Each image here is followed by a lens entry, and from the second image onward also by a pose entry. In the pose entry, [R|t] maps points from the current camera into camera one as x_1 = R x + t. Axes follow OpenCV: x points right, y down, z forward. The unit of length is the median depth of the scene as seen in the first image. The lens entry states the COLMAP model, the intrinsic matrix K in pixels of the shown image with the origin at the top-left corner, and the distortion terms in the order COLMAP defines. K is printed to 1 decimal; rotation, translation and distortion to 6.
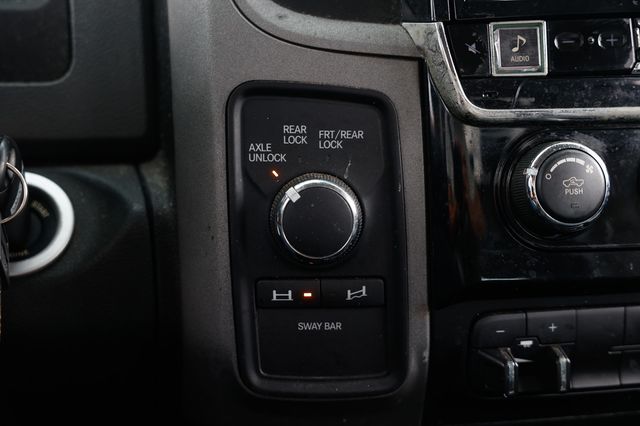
lens RADIAL K [[887.9, 0, 320.0], [0, 887.9, 213.0], [0, 0, 1]] dist [0.110757, 0.049653]
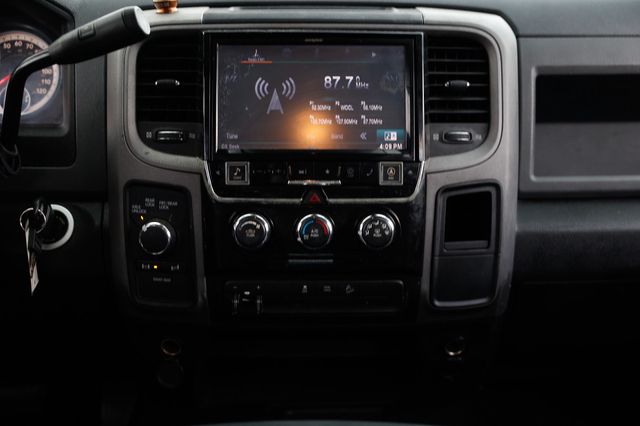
lens RADIAL K [[851.2, 0, 320.0], [0, 851.2, 213.0], [0, 0, 1]] dist [0.057988, 0.056868]
pose [[0.978070, 0.065802, -0.197610, 0.883945], [-0.044321, 0.992806, 0.111227, -0.336873], [0.203508, -0.100029, 0.973950, -1.175702]]
